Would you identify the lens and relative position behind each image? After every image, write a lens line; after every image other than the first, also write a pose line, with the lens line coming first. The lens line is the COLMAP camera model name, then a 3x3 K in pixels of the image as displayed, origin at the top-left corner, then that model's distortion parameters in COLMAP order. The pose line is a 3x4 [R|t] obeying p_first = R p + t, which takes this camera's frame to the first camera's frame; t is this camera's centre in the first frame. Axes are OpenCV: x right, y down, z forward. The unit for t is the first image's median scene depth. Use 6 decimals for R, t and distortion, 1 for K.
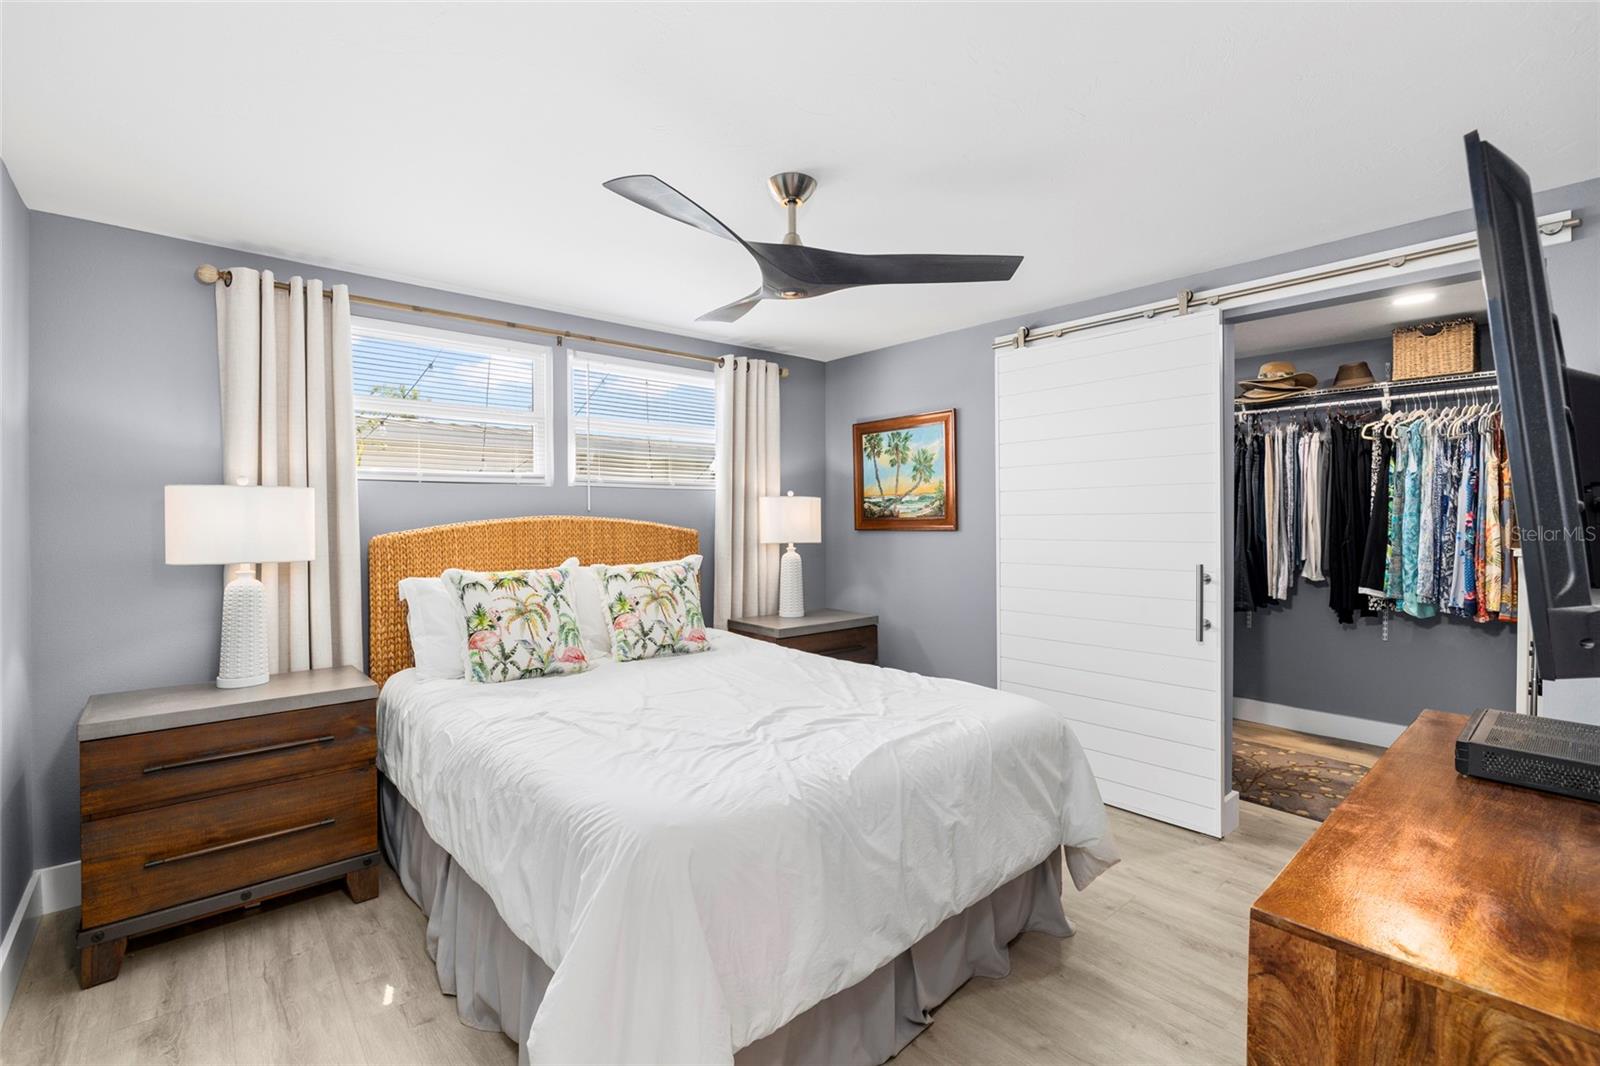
lens RADIAL K [[711.5, 0, 802.1], [0, 711.5, 524.6], [0, 0, 1]] dist [-0.003309, 0.000020]
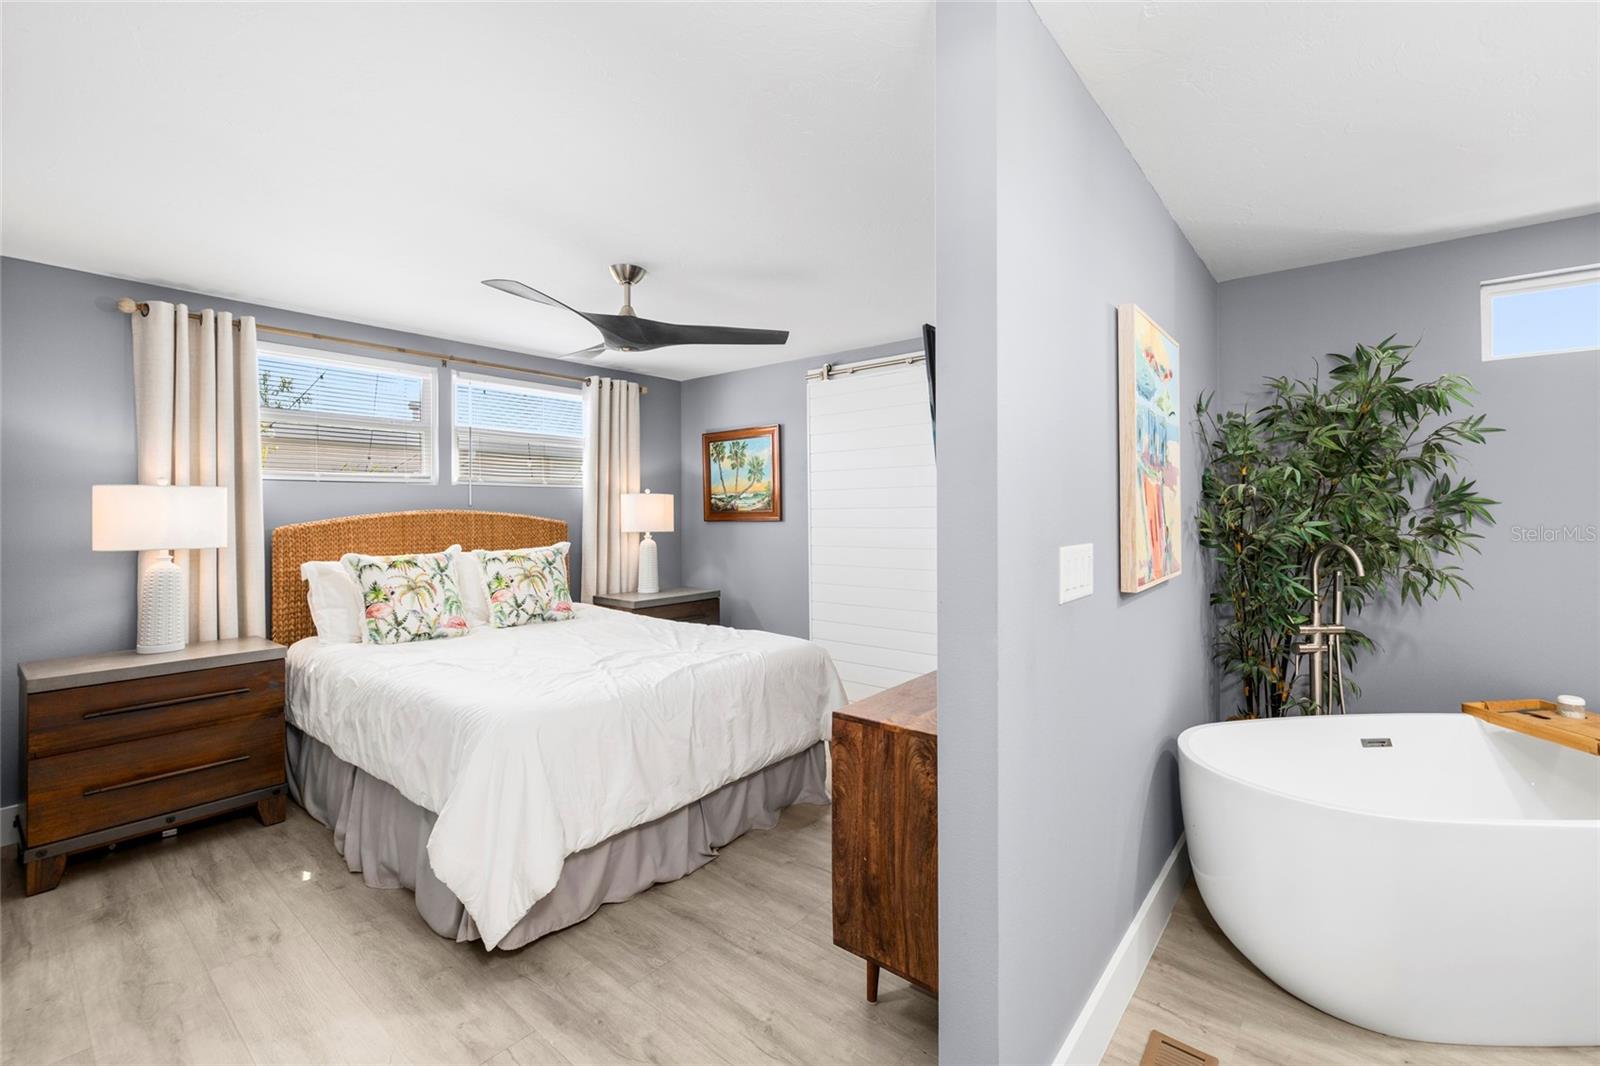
lens RADIAL K [[683.0, 0, 801.8], [0, 683.0, 507.4], [0, 0, 1]] dist [0.002825, 0.000277]
pose [[0.987123, -0.000713, 0.159960, 0.086788], [0.003056, 0.999892, -0.014399, 0.002525], [-0.159933, 0.014702, 0.987018, -0.291252]]
